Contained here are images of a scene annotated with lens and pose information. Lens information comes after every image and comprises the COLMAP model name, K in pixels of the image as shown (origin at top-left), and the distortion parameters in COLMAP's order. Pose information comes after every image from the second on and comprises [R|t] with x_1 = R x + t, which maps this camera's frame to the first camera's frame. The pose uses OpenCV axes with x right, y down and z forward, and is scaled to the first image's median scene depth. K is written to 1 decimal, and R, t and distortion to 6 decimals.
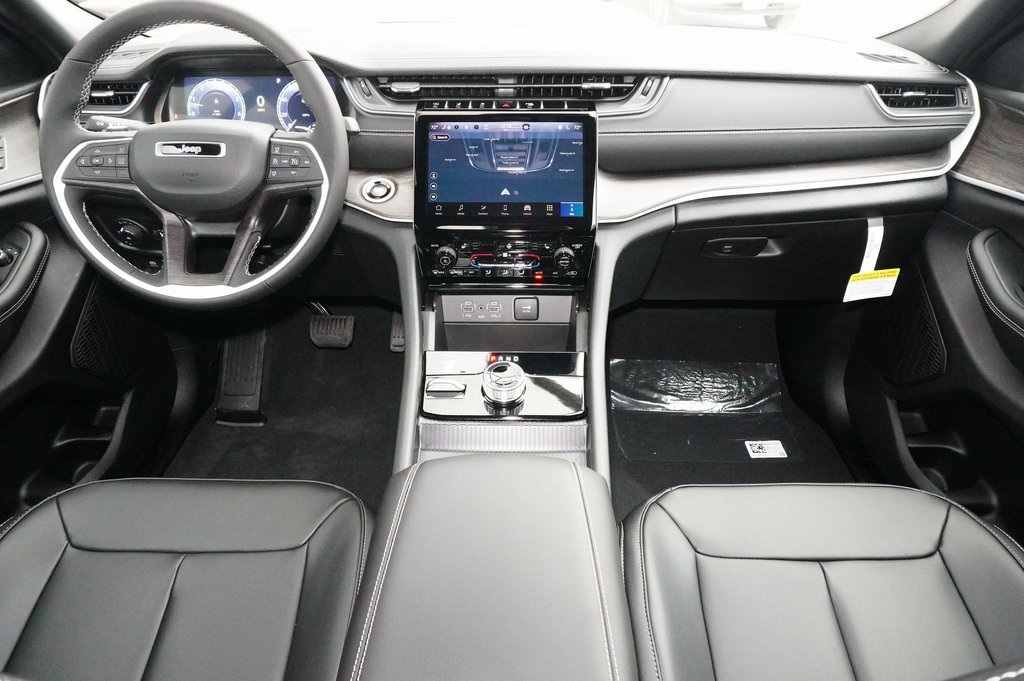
lens RADIAL K [[675.9, 0, 510.3], [0, 675.9, 335.6], [0, 0, 1]] dist [-0.032140, 0.006942]
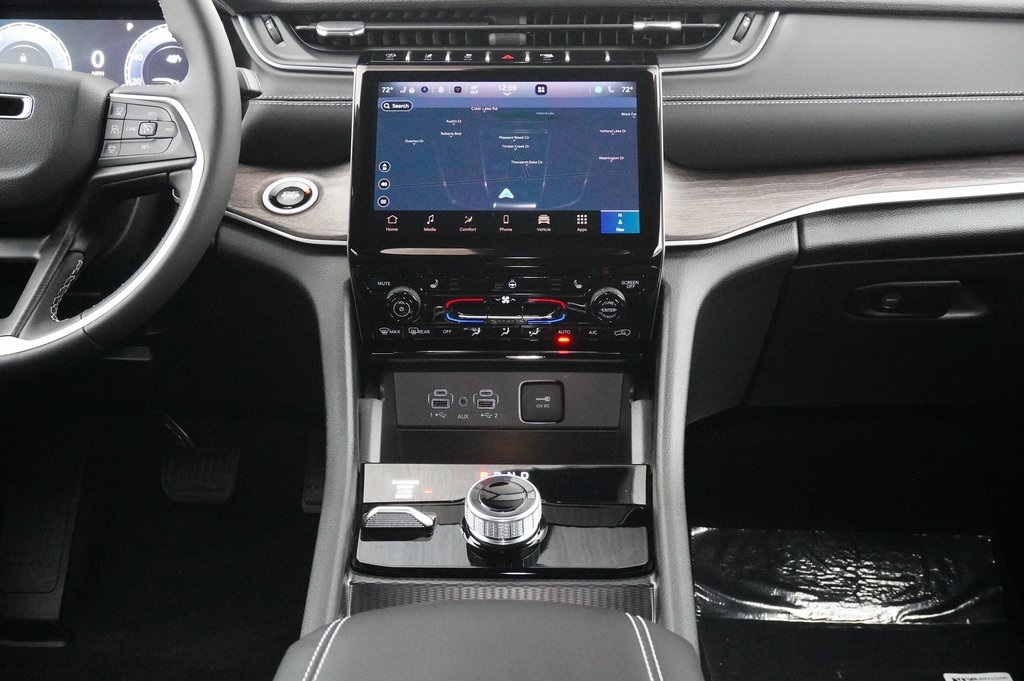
lens RADIAL K [[1157.6, 0, 511.8], [0, 1157.6, 331.5], [0, 0, 1]] dist [-0.001624, 0.000000]
pose [[0.999998, 0.001124, -0.001724, -0.000544], [-0.001433, 0.981578, -0.191057, 0.094985], [0.001478, 0.191059, 0.981577, 0.035543]]
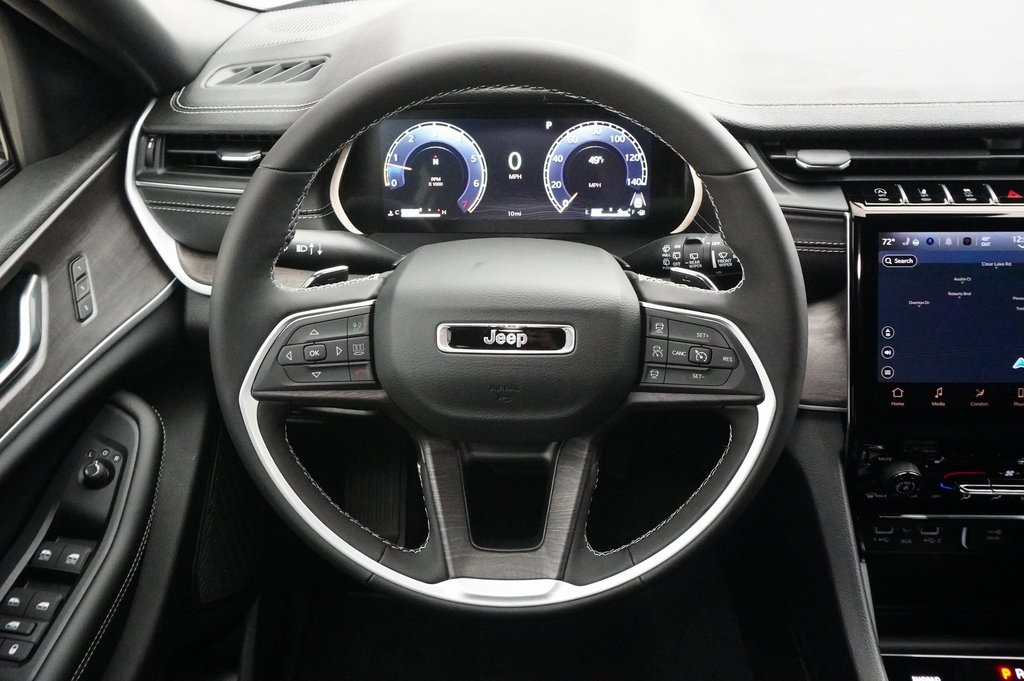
lens RADIAL K [[862.6, 0, 511.9], [0, 862.6, 343.4], [0, 0, 1]] dist [-0.031286, 0.023599]
pose [[0.999620, -0.004145, -0.027251, -0.392736], [0.006413, 0.996471, 0.083696, -0.284418], [0.026808, -0.083839, 0.996119, 0.295114]]
